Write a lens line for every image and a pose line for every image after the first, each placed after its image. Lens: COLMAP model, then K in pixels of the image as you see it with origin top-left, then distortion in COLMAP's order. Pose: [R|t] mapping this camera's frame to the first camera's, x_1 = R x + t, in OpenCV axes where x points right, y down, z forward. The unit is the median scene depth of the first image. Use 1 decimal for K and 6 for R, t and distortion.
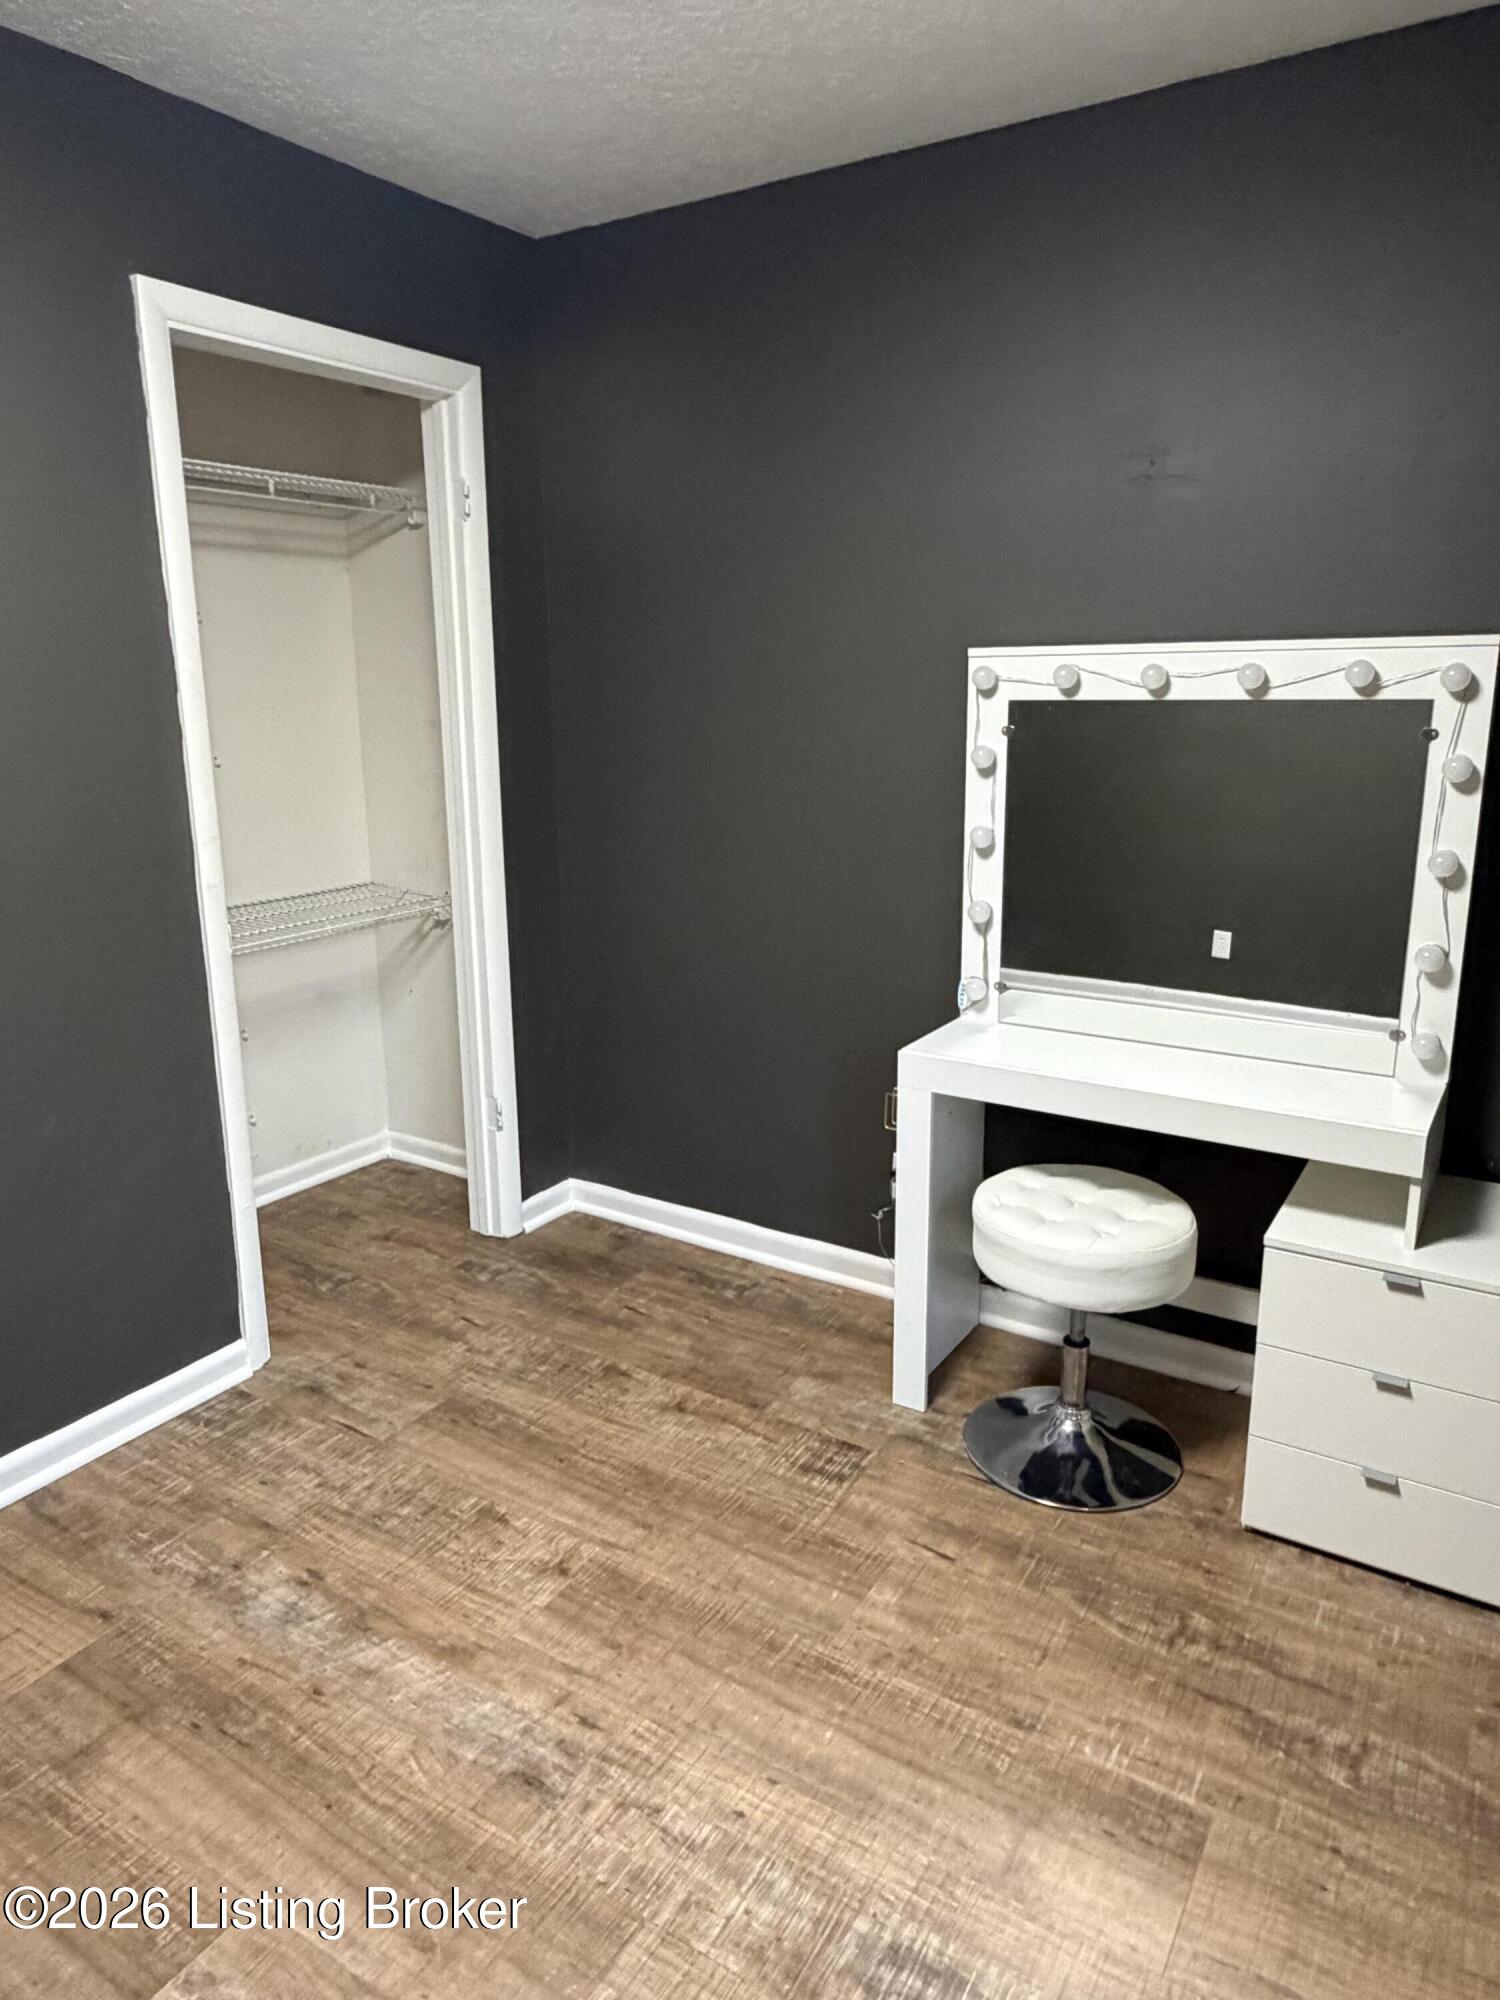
lens RADIAL K [[1282.8, 0, 749.0], [0, 1282.8, 988.5], [0, 0, 1]] dist [0.006330, 0.001454]
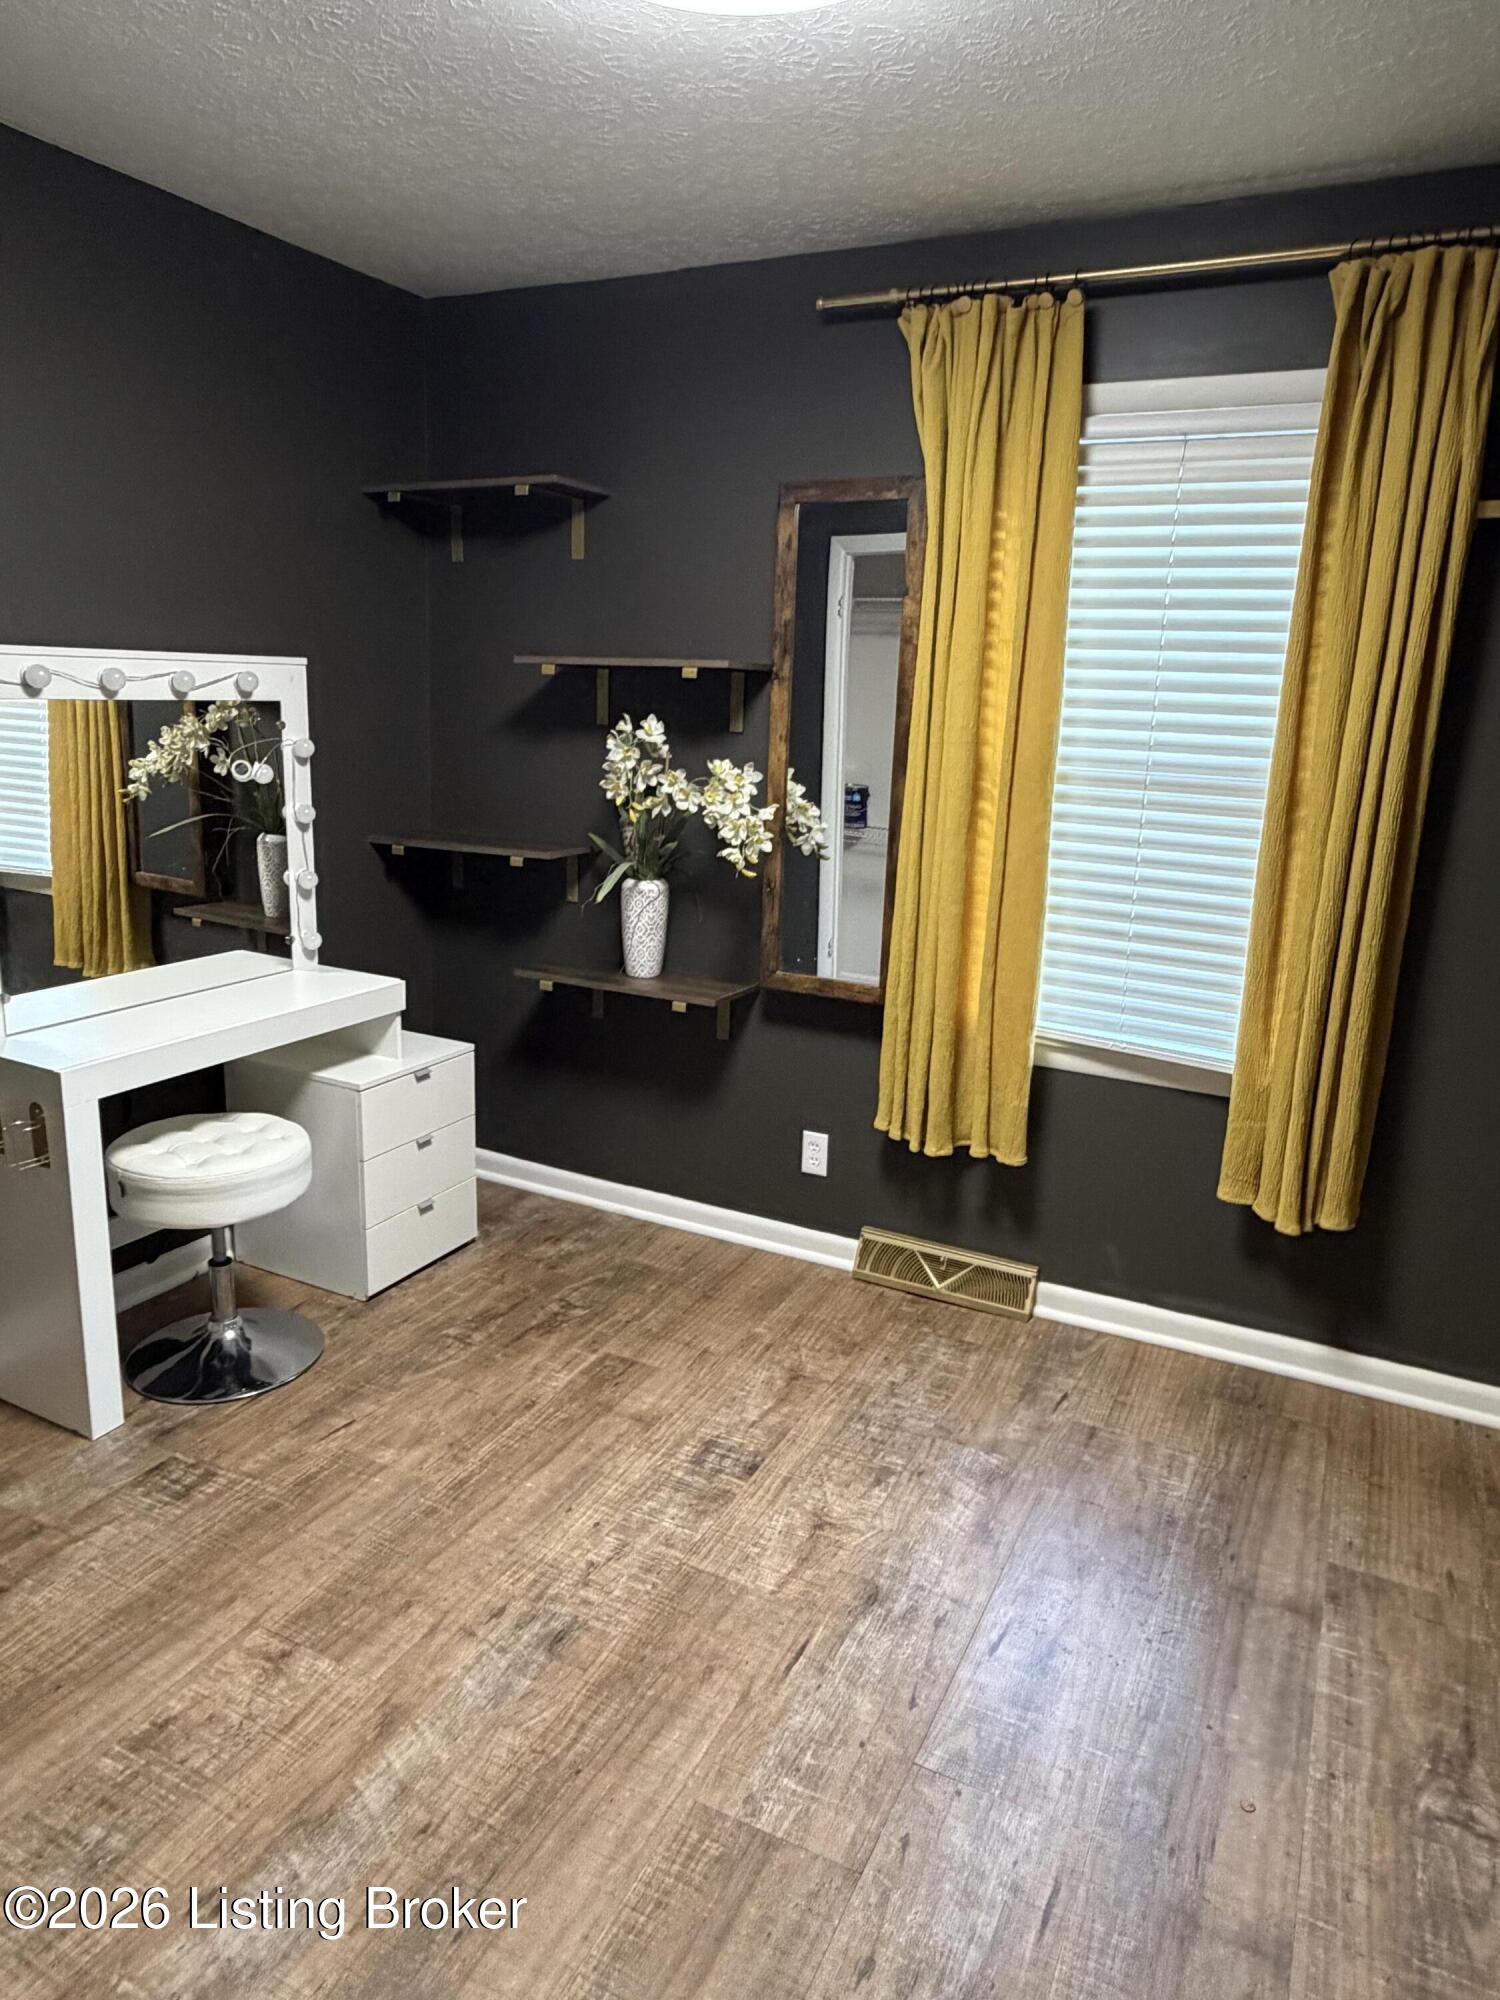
lens RADIAL K [[1282.8, 0, 745.5], [0, 1282.8, 1000.0], [0, 0, 1]] dist [0.006330, 0.001454]
pose [[-0.095091, -0.226566, 0.969343, -1.038534], [0.200795, 0.949375, 0.241596, -0.158325], [-0.975007, 0.217613, -0.044784, 0.667828]]
